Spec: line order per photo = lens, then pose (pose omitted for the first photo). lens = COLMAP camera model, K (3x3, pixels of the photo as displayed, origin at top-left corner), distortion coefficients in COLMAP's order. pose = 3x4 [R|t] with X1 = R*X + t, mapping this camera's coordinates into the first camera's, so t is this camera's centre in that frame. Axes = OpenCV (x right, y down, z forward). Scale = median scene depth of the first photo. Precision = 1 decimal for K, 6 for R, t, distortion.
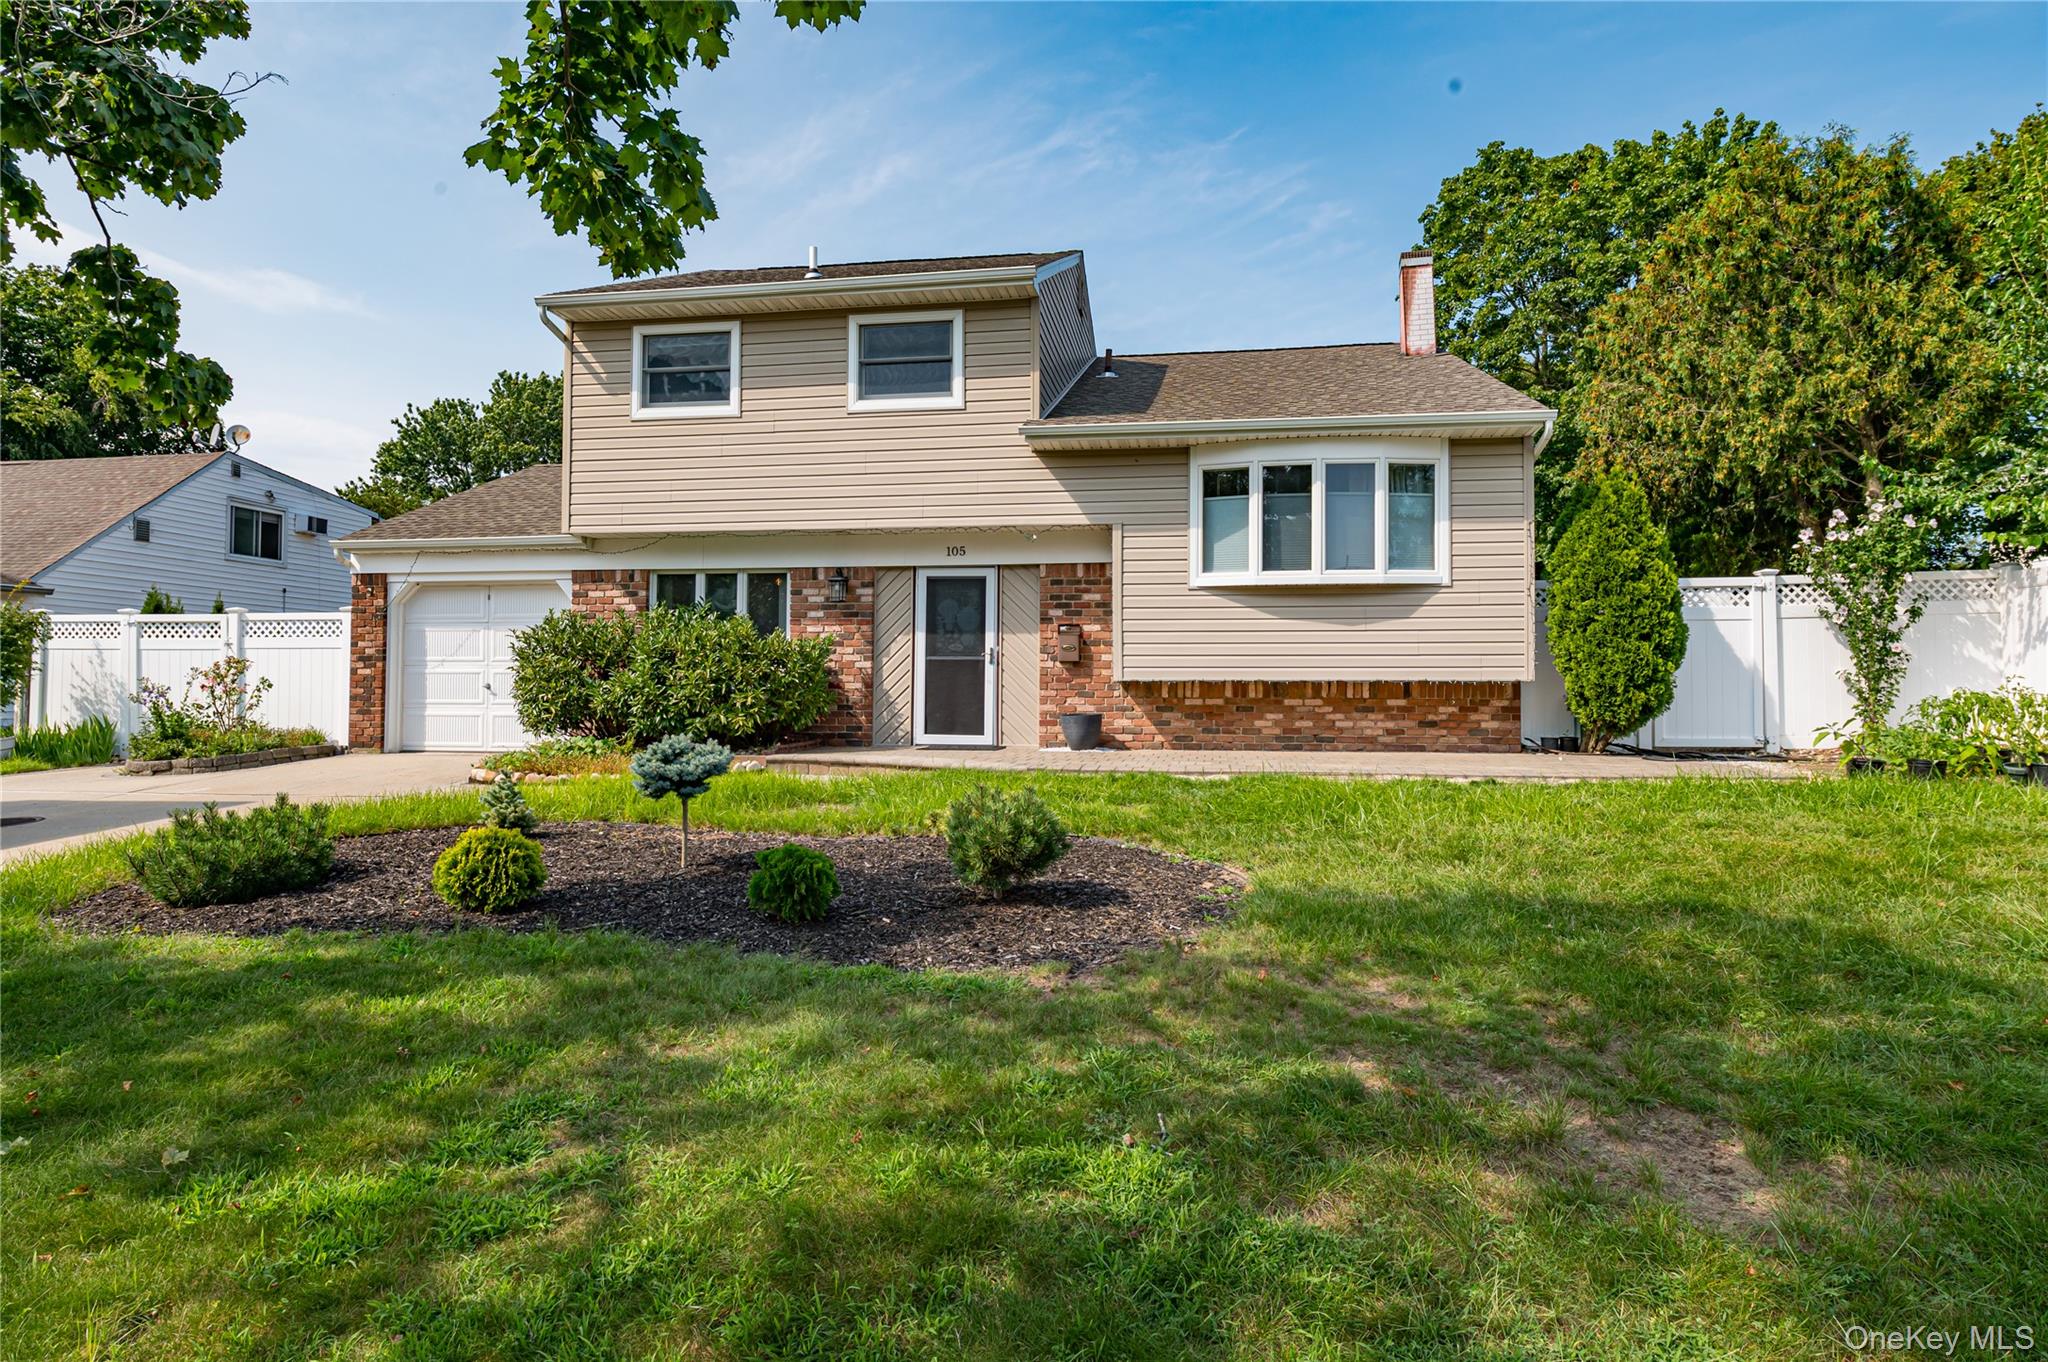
lens RADIAL K [[1243.6, 0, 1024.0], [0, 1243.6, 681.0], [0, 0, 1]] dist [-0.001204, -0.001092]
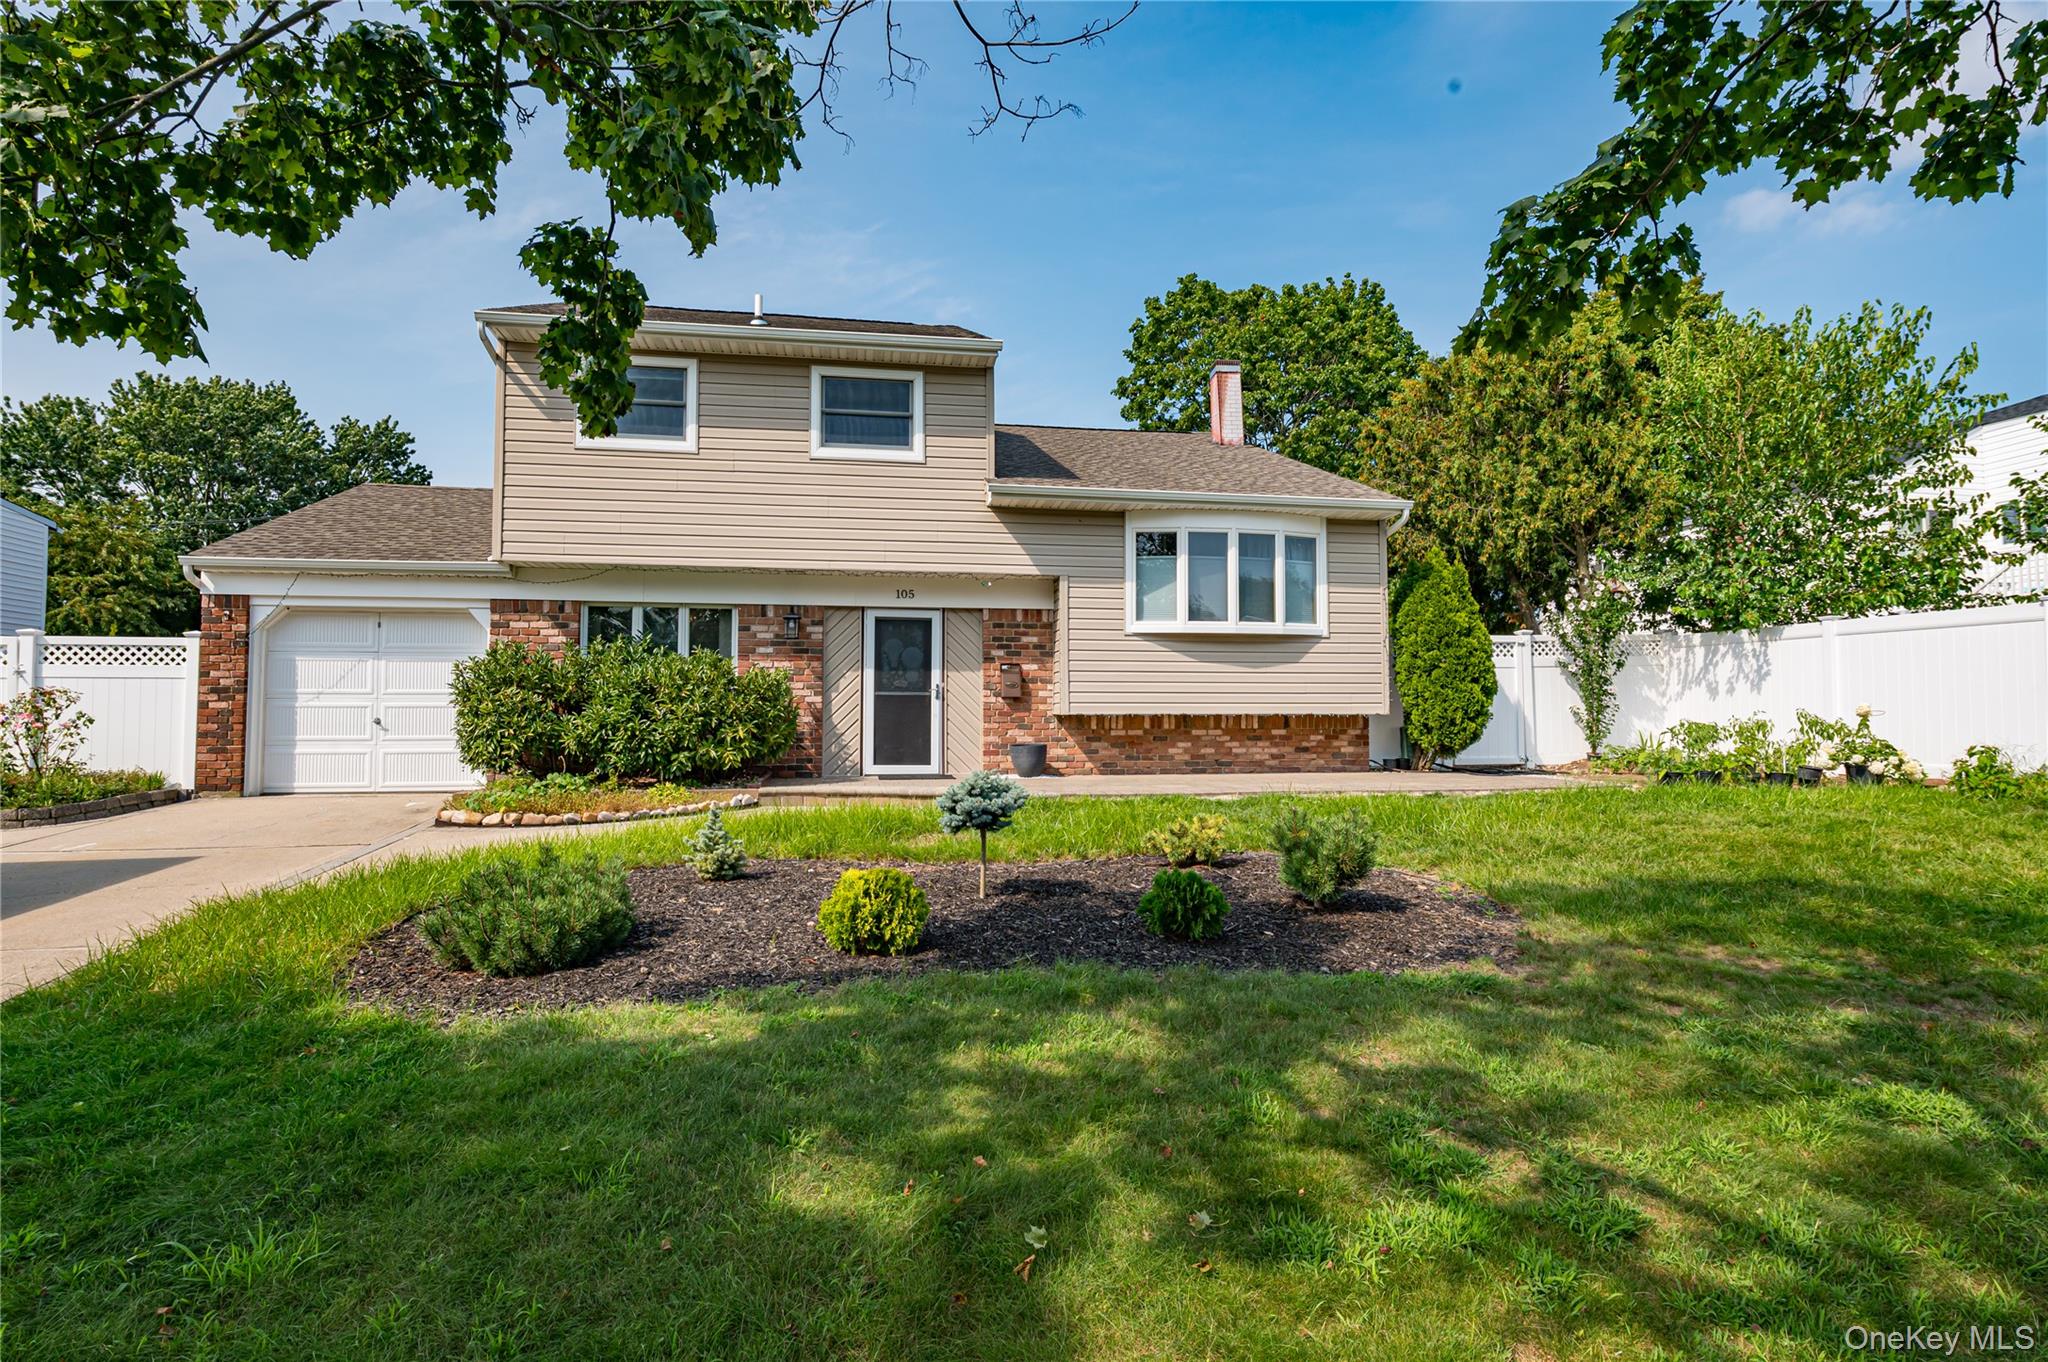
lens RADIAL K [[1119.0, 0, 1024.2], [0, 1119.0, 687.1], [0, 0, 1]] dist [-0.001969, -0.001249]
pose [[0.937874, 0.007015, 0.346906, -0.300807], [0.000800, 0.999749, -0.022378, -0.002352], [-0.346976, 0.021265, 0.937633, 0.060964]]
